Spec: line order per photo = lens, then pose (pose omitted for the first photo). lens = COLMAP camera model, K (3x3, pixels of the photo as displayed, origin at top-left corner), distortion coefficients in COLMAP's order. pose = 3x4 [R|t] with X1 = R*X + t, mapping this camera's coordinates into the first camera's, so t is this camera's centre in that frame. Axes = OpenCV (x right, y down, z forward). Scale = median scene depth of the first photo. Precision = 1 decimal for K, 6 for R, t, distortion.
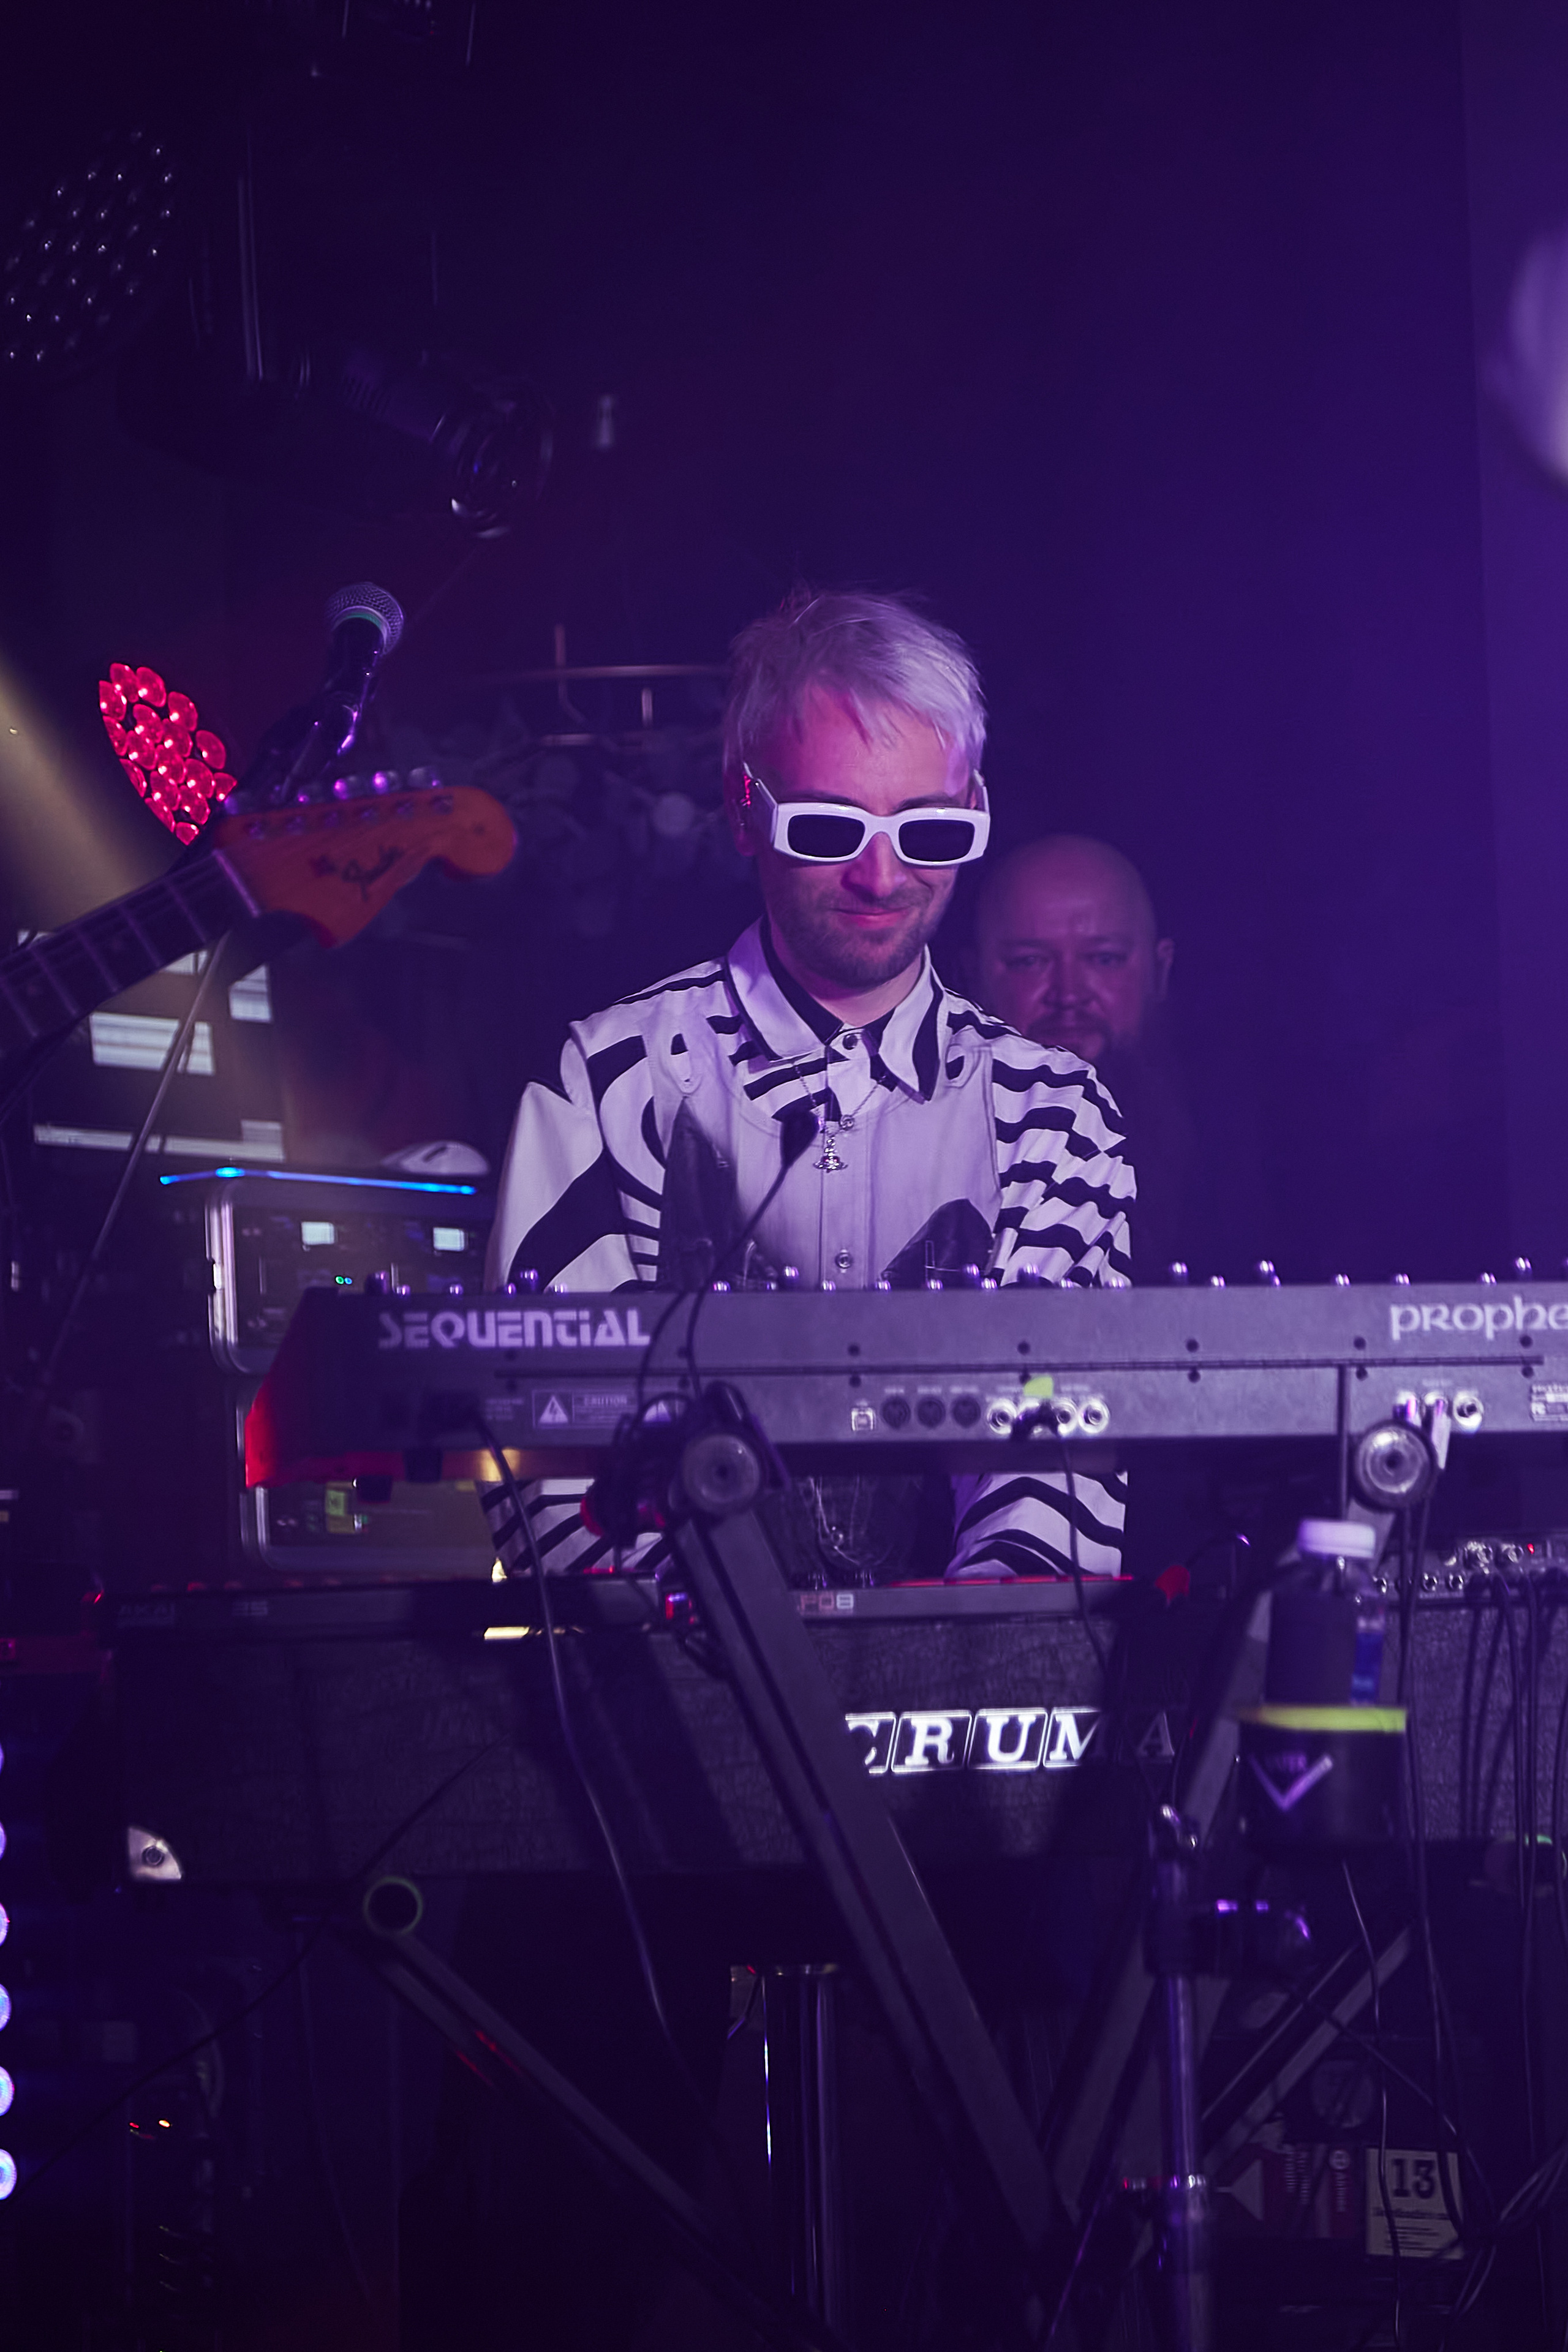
lens RADIAL K [[6256.0, 0, 784.0], [0, 6256.0, 1176.0], [0, 0, 1]] dist [0.064036, -0.654542]
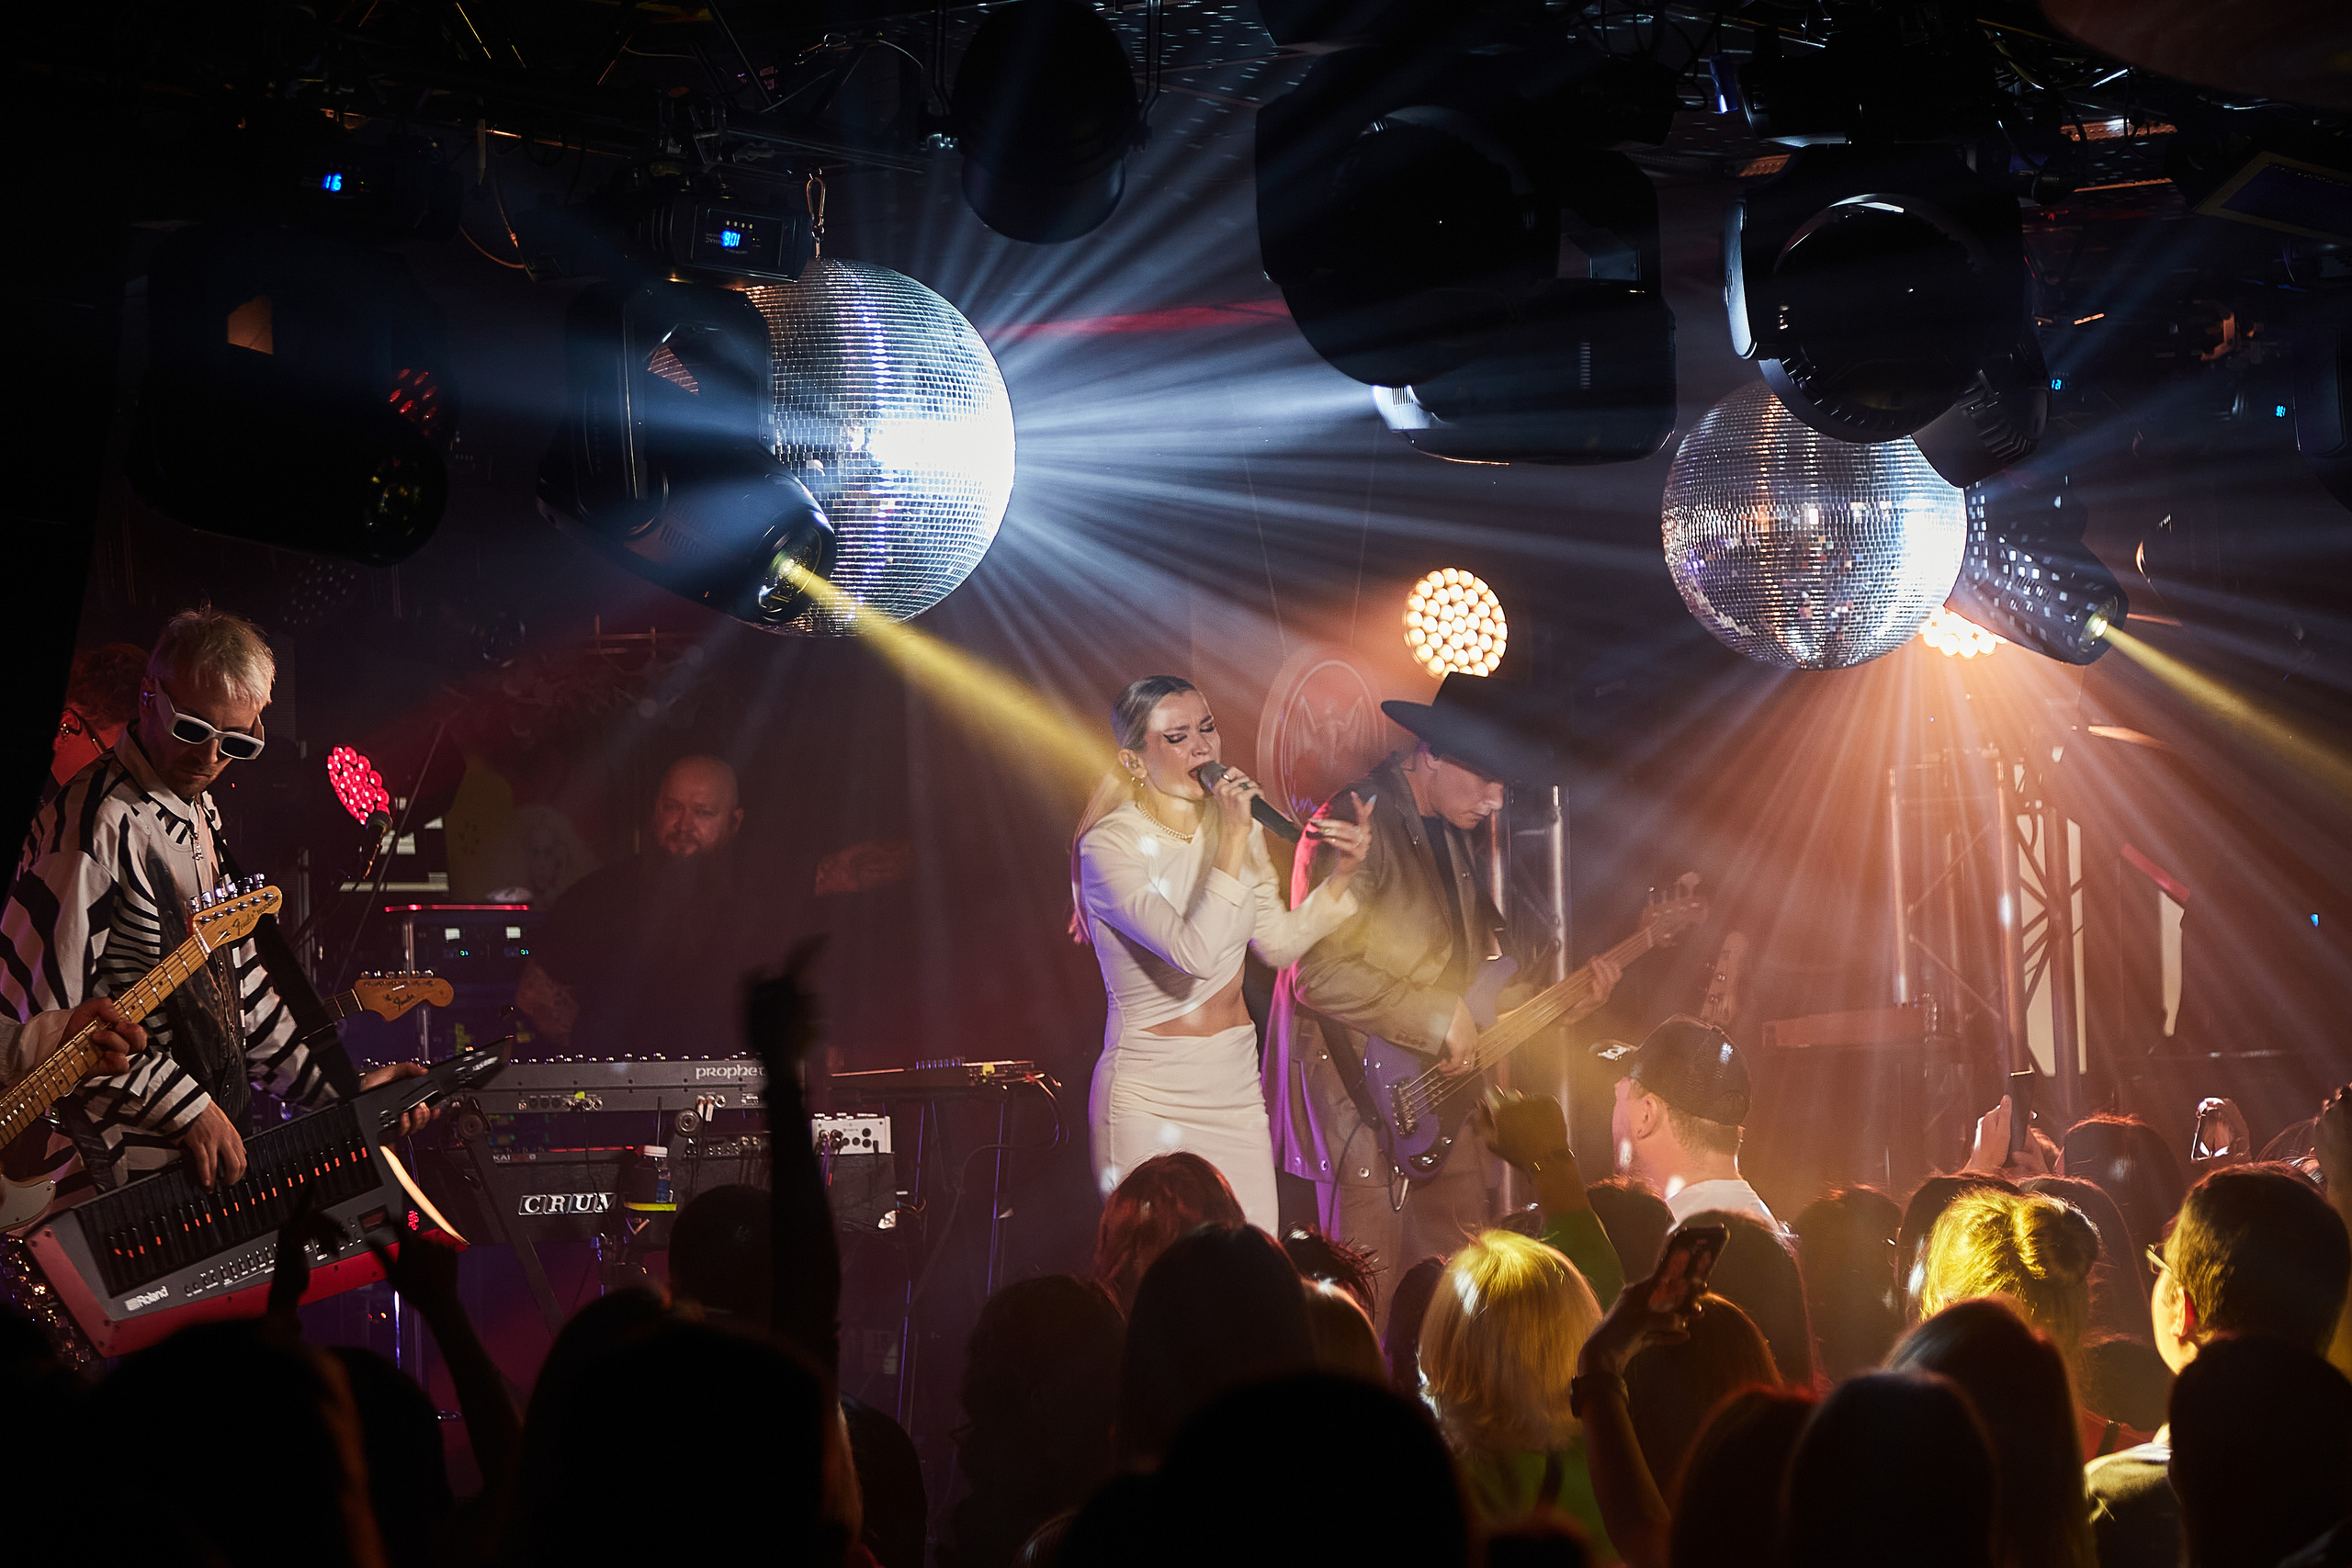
lens RADIAL K [[6964.2, 0, 1176.0], [0, 6964.2, 784.0], [0, 0, 1]] dist [0.108988, 0.360698]
pose [[0.998392, 0.005218, -0.056453, 0.514992], [-0.000617, 0.996696, 0.081223, -0.390087], [0.056691, -0.081058, 0.995096, -2.350999]]
